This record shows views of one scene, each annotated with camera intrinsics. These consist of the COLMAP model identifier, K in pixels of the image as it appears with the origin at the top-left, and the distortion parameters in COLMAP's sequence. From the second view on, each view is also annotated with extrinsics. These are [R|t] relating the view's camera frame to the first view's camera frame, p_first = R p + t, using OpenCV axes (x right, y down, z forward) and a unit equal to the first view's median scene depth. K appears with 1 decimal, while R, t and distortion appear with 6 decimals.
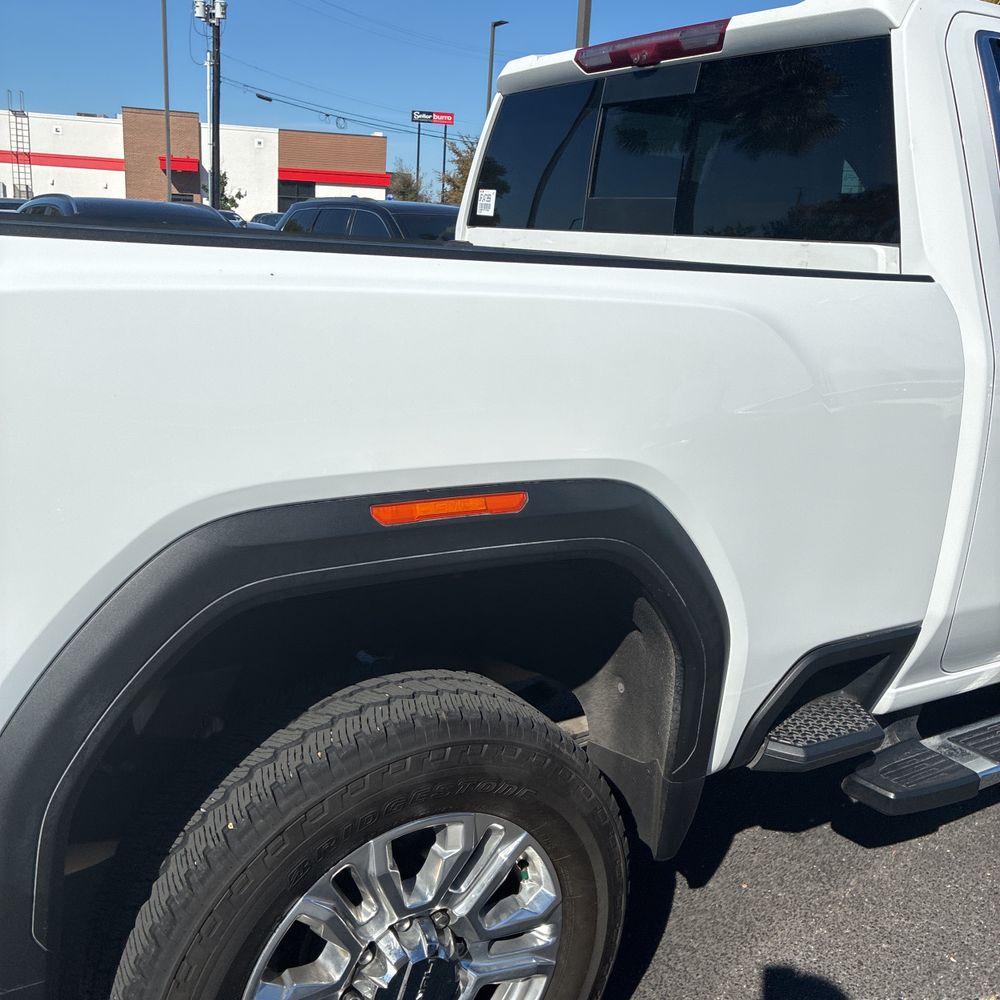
lens RADIAL K [[1006.0, 0, 501.9], [0, 1006.0, 493.2], [0, 0, 1]] dist [0.010688, 0.013068]
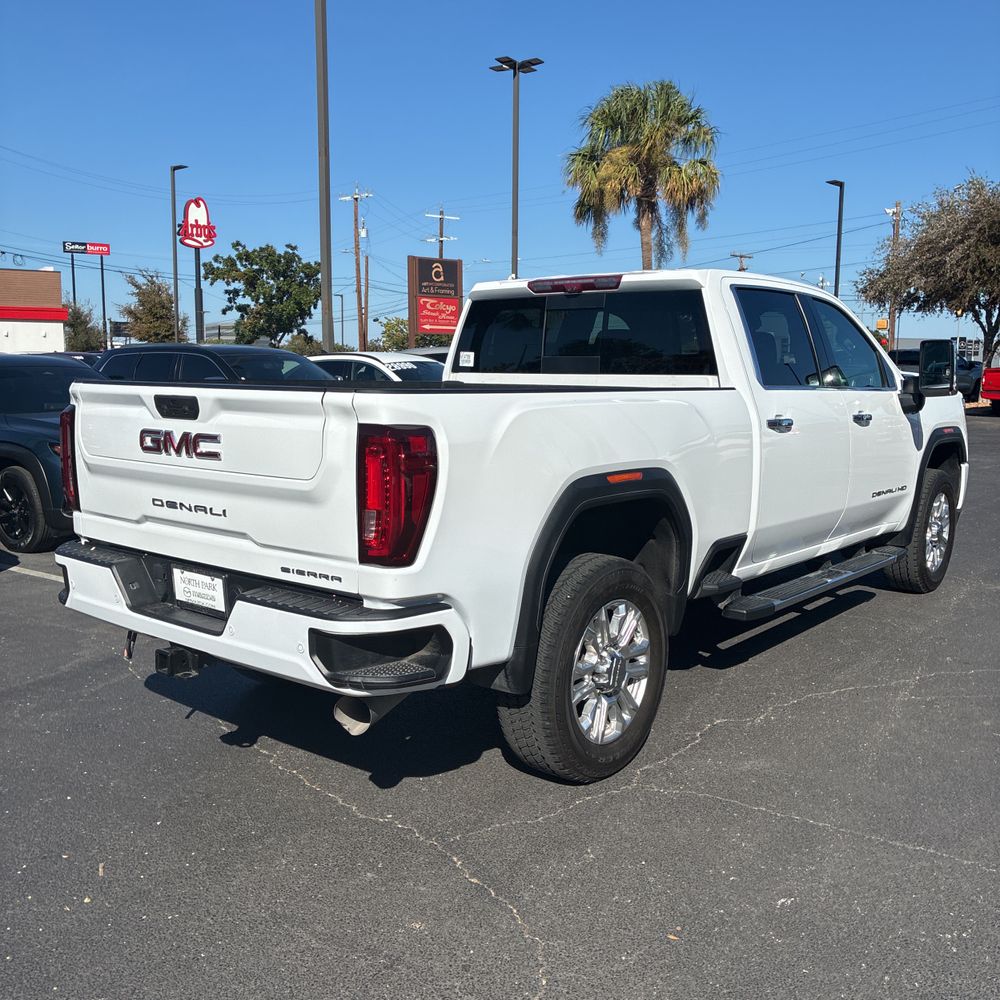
lens RADIAL K [[1015.4, 0, 500.0], [0, 1015.4, 500.0], [0, 0, 1]] dist [0.241835, -0.560965]
pose [[0.941957, -0.085157, 0.324754, -0.776992], [0.120590, 0.988564, -0.090555, 0.174077], [-0.313328, 0.124461, 0.941454, -0.933789]]
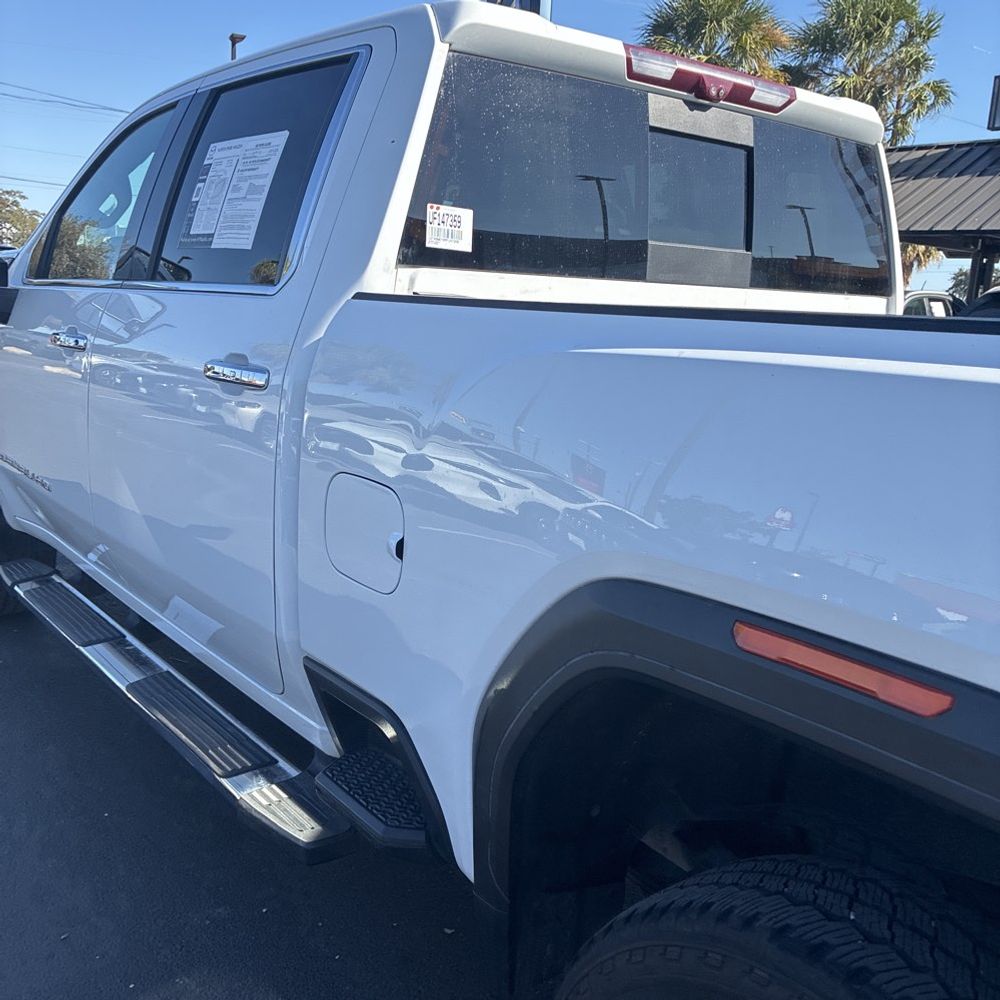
lens RADIAL K [[988.4, 0, 498.1], [0, 988.4, 461.8], [0, 0, 1]] dist [0.141027, -0.387217]
pose [[-0.166489, -0.227799, 0.959369, -0.851296], [0.188905, 0.947558, 0.257777, -0.417706], [-0.967779, 0.224147, -0.114725, 1.472540]]
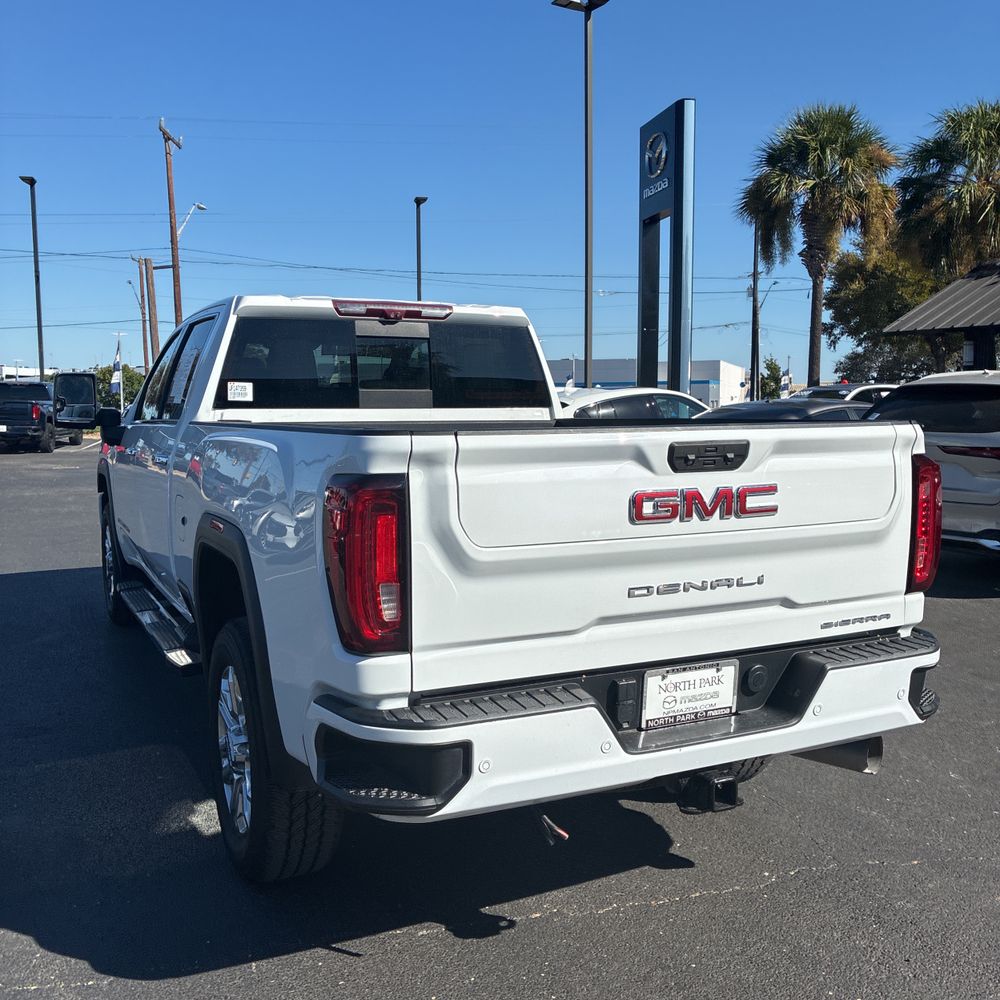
lens RADIAL K [[1022.8, 0, 475.6], [0, 1022.8, 487.5], [0, 0, 1]] dist [0.020341, -0.020863]
pose [[0.073270, -0.133098, 0.988391, -1.900748], [0.254269, 0.960796, 0.110533, -0.323803], [-0.964354, 0.243218, 0.104241, 0.795847]]
